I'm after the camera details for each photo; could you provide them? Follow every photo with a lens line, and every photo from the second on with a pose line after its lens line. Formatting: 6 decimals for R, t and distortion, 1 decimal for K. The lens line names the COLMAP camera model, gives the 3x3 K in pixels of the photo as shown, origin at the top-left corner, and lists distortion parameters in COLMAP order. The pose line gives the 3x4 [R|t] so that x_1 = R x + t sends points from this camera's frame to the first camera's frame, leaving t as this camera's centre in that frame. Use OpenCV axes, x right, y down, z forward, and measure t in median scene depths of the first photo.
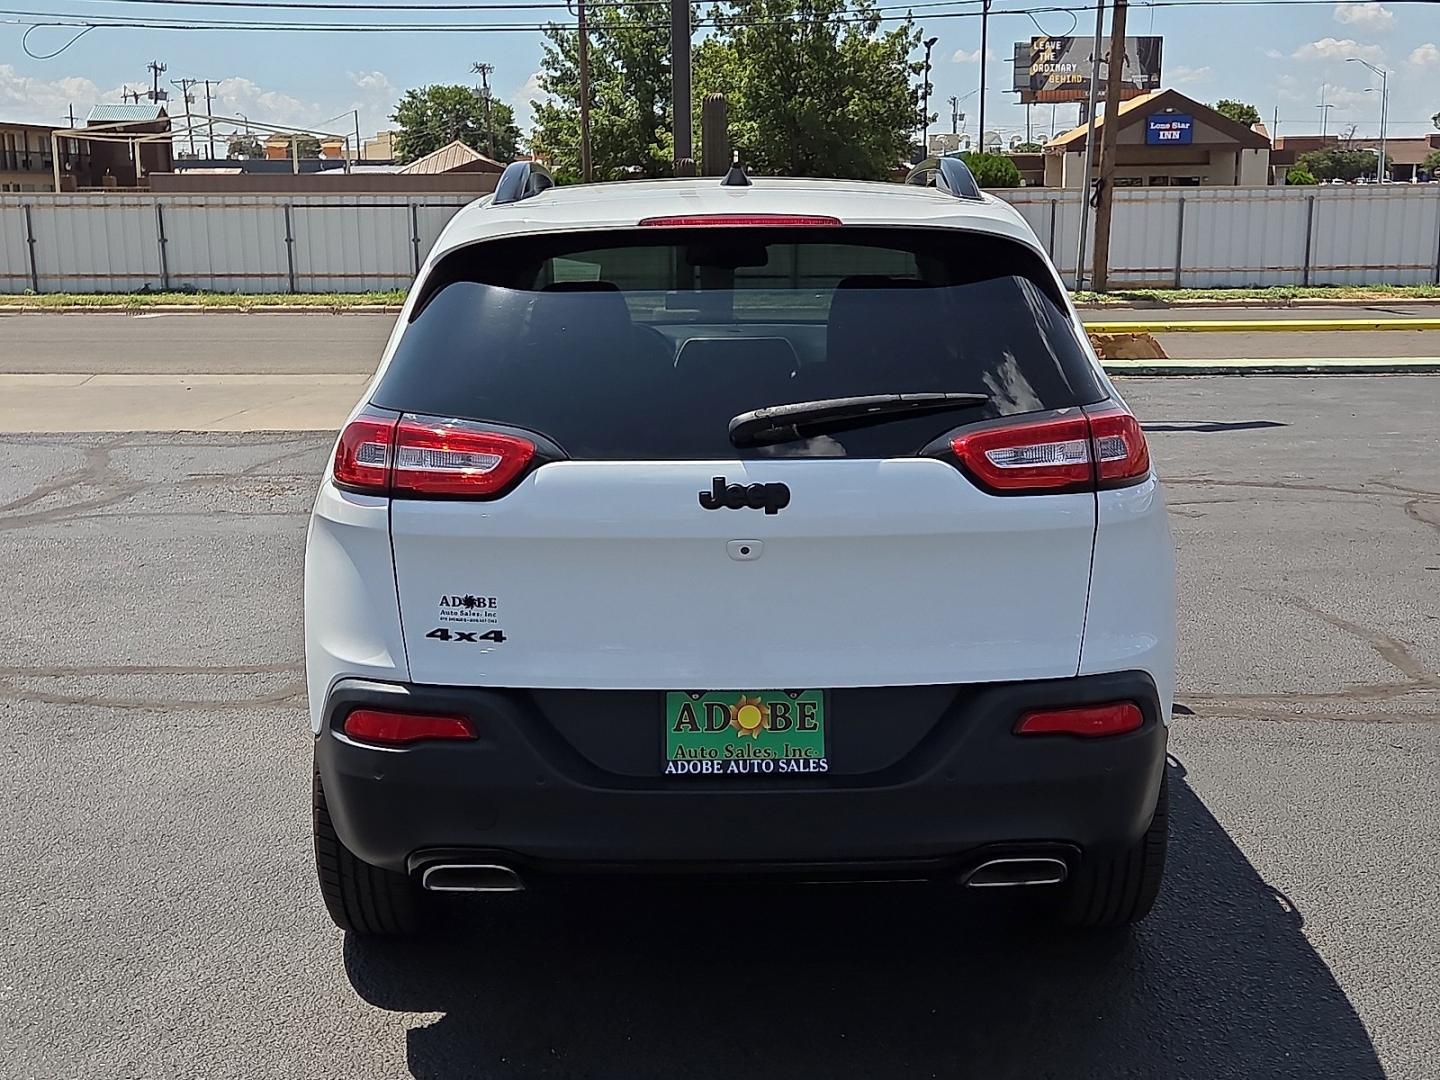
lens RADIAL K [[1831.0, 0, 693.6], [0, 1831.0, 554.4], [0, 0, 1]] dist [0.062702, 0.000000]
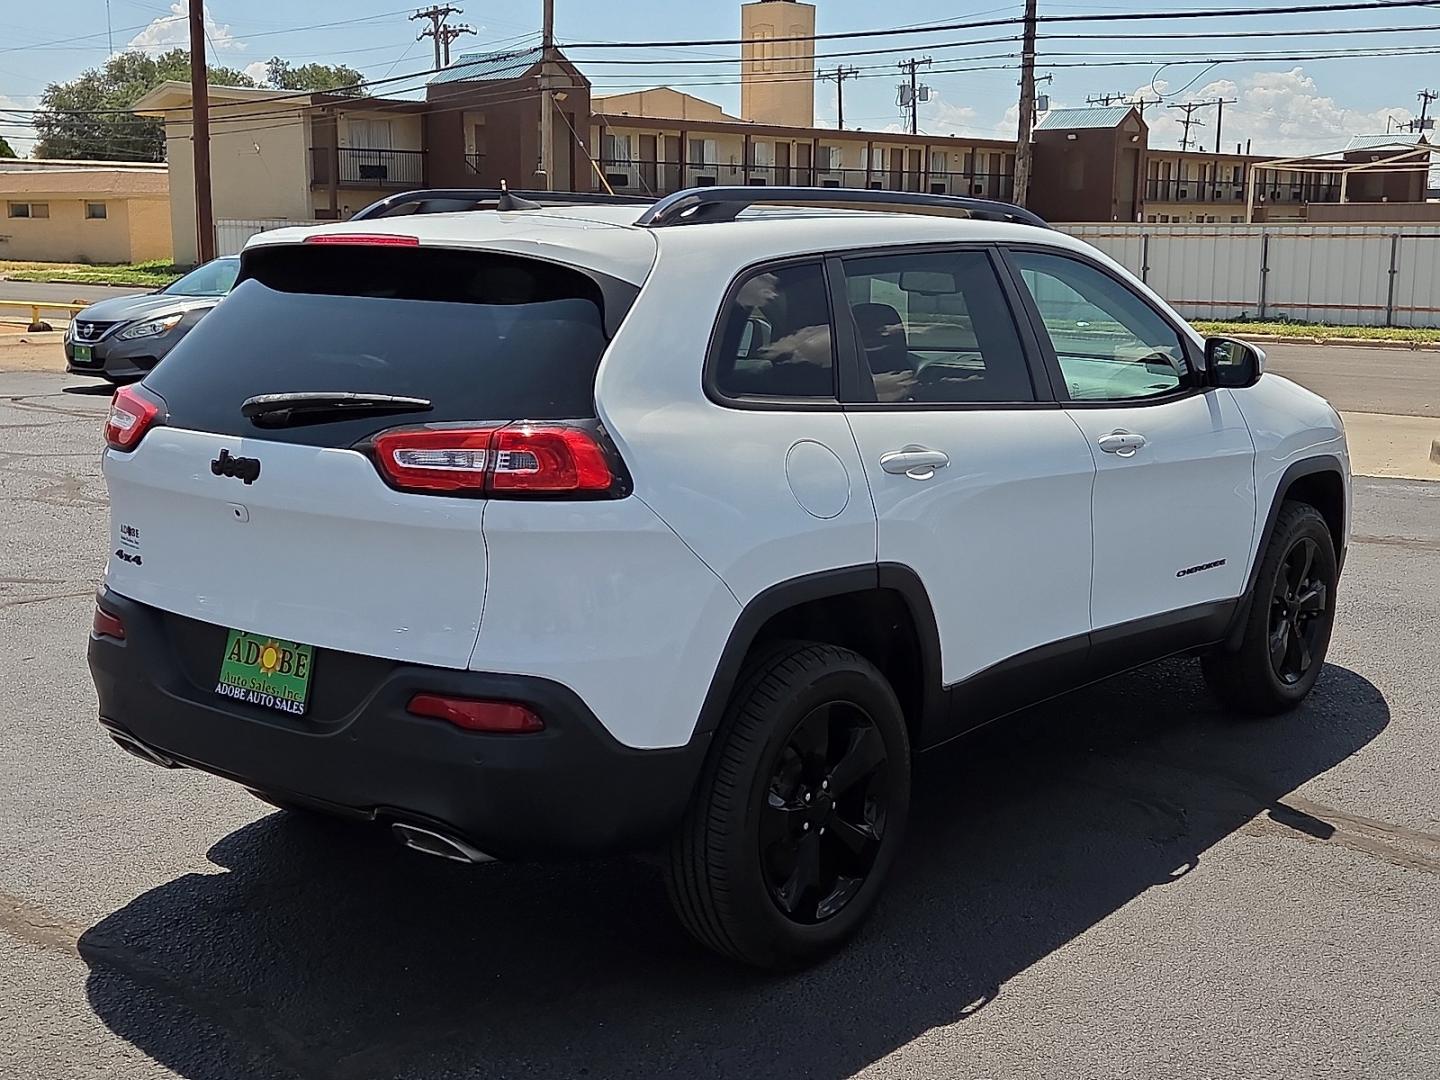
lens RADIAL K [[1834.8, 0, 712.0], [0, 1834.8, 554.9], [0, 0, 1]] dist [0.059328, 0.000000]
pose [[0.757701, 0.125514, -0.640418, 0.156774], [-0.135885, 0.990165, 0.033290, -0.008636], [0.638298, 0.061800, 0.767305, 0.042183]]
